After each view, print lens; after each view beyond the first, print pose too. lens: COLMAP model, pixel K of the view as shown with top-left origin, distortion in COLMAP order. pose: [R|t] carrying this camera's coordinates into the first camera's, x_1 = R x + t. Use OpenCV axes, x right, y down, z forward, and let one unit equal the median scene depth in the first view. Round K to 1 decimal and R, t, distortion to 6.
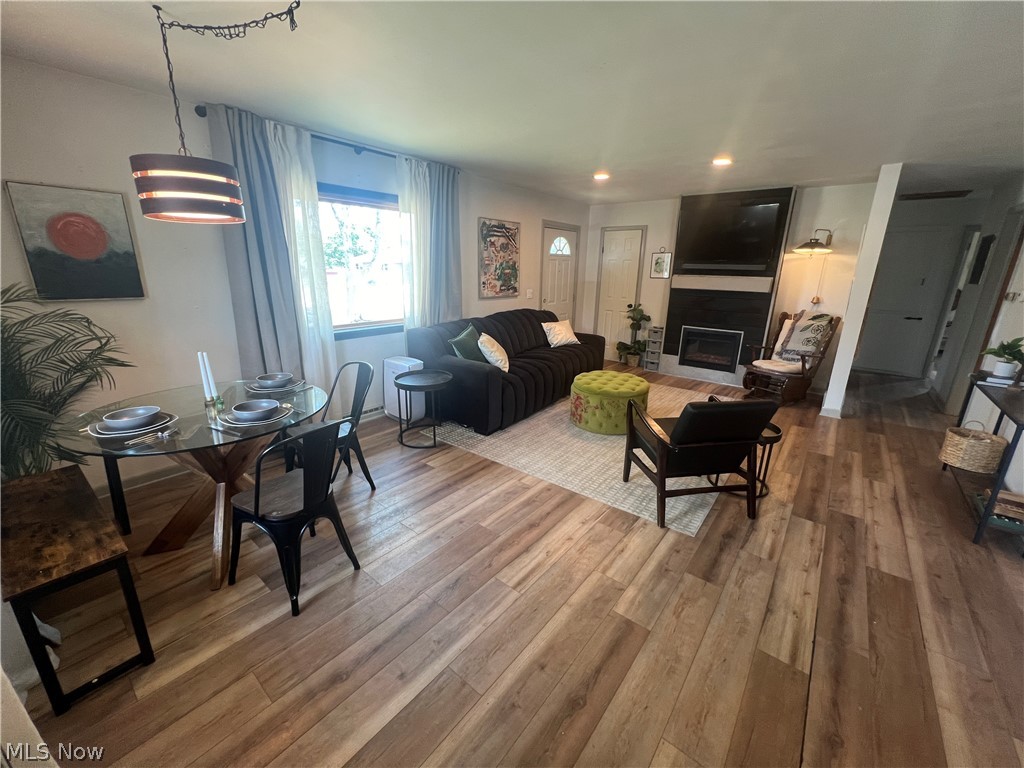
lens RADIAL K [[407.9, 0, 515.3], [0, 407.9, 384.8], [0, 0, 1]] dist [0.000164, 0.000018]
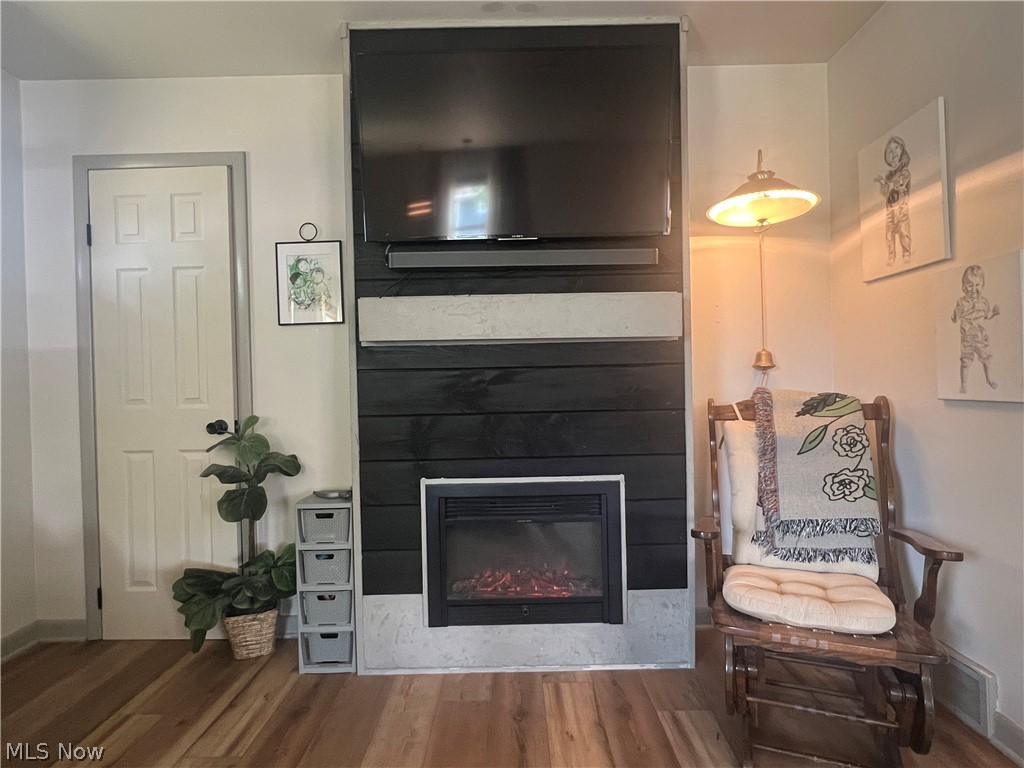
lens RADIAL K [[556.9, 0, 513.7], [0, 556.9, 385.3], [0, 0, 1]] dist [-0.003121, 0.001966]
pose [[0.789414, -0.043665, 0.612306, 0.273424], [0.206219, 0.958362, -0.197525, -0.137591], [-0.578185, 0.282199, 0.765549, 0.769976]]
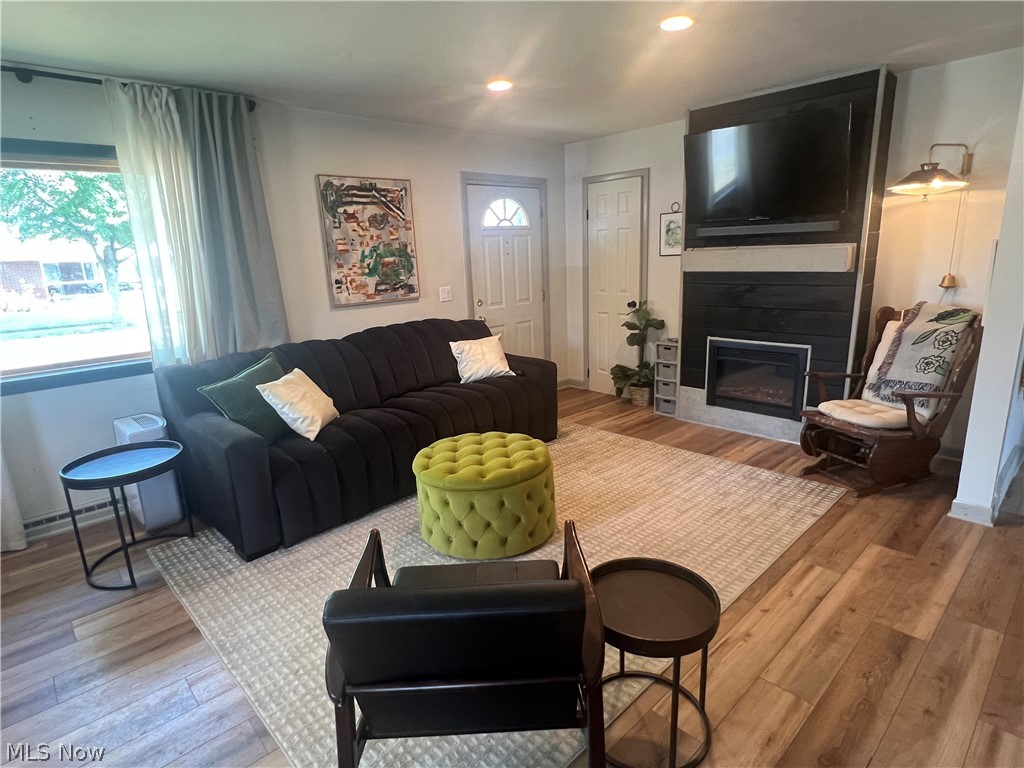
lens RADIAL K [[556.9, 0, 514.0], [0, 556.9, 388.9], [0, 0, 1]] dist [-0.003121, 0.001966]
pose [[0.987910, -0.021543, -0.153523, 0.301663], [0.015830, 0.999140, -0.038334, -0.054373], [0.154217, 0.035441, 0.987401, 0.228825]]
